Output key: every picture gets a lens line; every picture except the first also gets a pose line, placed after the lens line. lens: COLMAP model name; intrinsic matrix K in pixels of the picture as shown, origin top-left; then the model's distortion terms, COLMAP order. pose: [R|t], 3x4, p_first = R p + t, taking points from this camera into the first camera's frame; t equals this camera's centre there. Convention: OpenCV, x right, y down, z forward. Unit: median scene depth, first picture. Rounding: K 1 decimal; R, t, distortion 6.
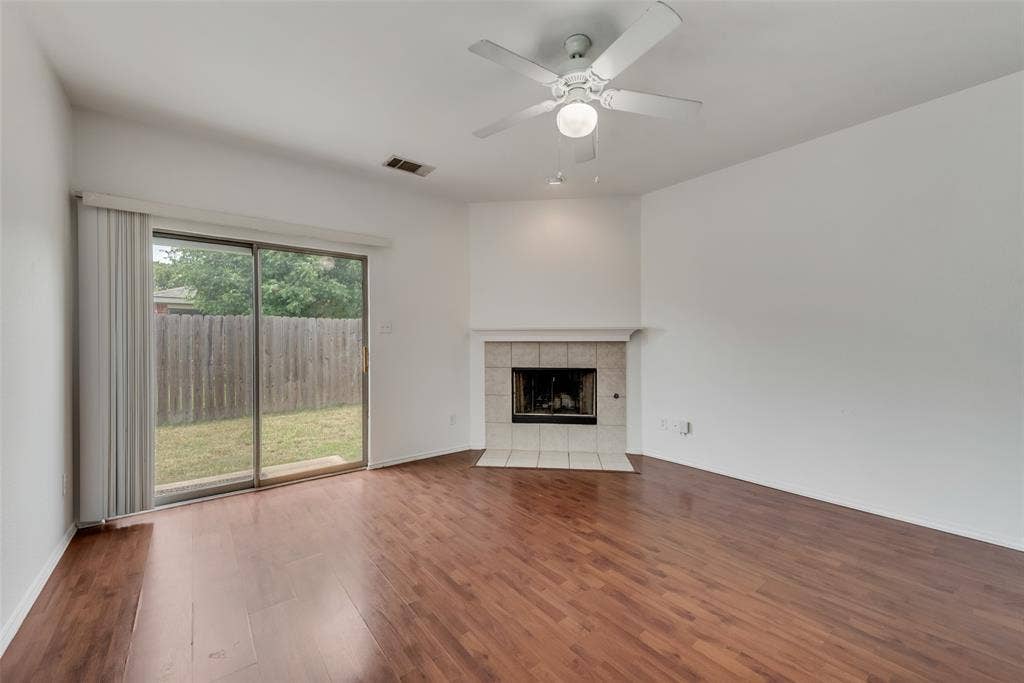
lens RADIAL K [[406.2, 0, 511.7], [0, 406.2, 337.7], [0, 0, 1]] dist [0.014200, 0.000060]
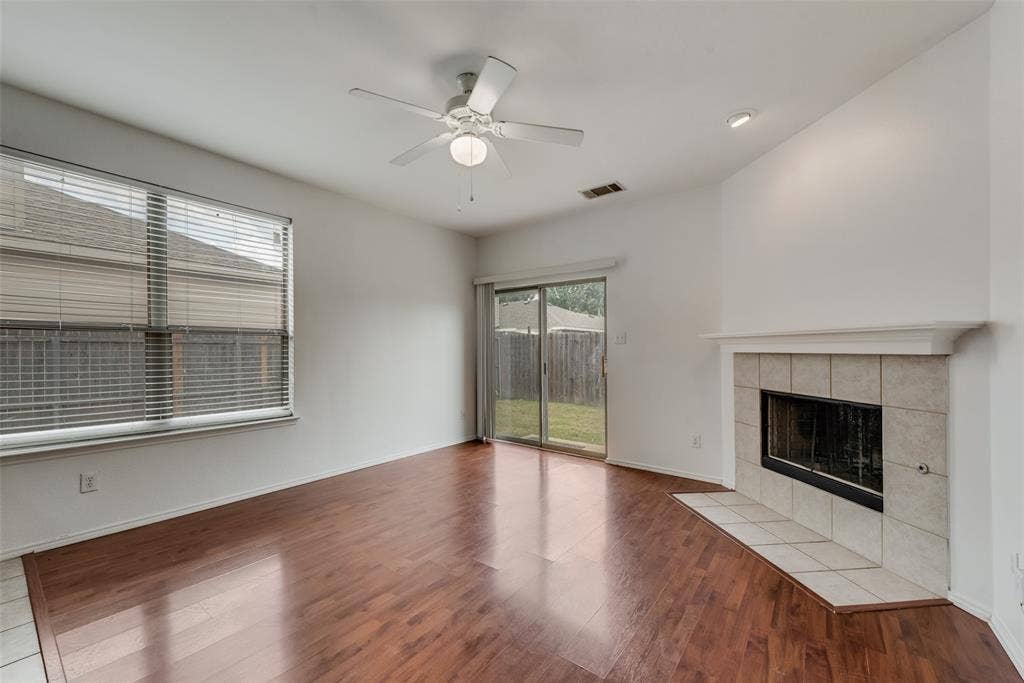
lens RADIAL K [[406.2, 0, 512.3], [0, 406.2, 348.6], [0, 0, 1]] dist [0.014200, 0.000060]
pose [[0.240615, 0.000342, -0.970621, 0.687320], [0.002263, 0.999997, 0.000914, -0.000191], [0.970618, -0.002417, 0.240614, 0.462982]]
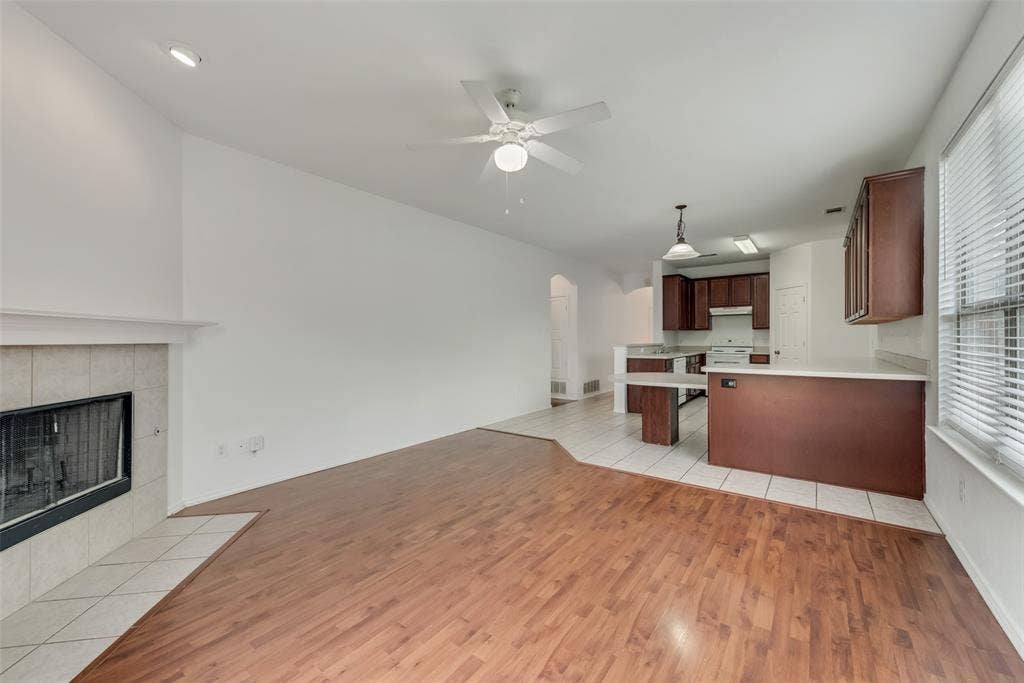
lens RADIAL K [[406.2, 0, 511.4], [0, 406.2, 338.3], [0, 0, 1]] dist [0.014200, 0.000060]
pose [[-0.259290, 0.006140, 0.965780, -0.551534], [0.001966, 0.999981, -0.005830, 0.005684], [-0.965797, 0.000387, -0.259298, 0.718279]]
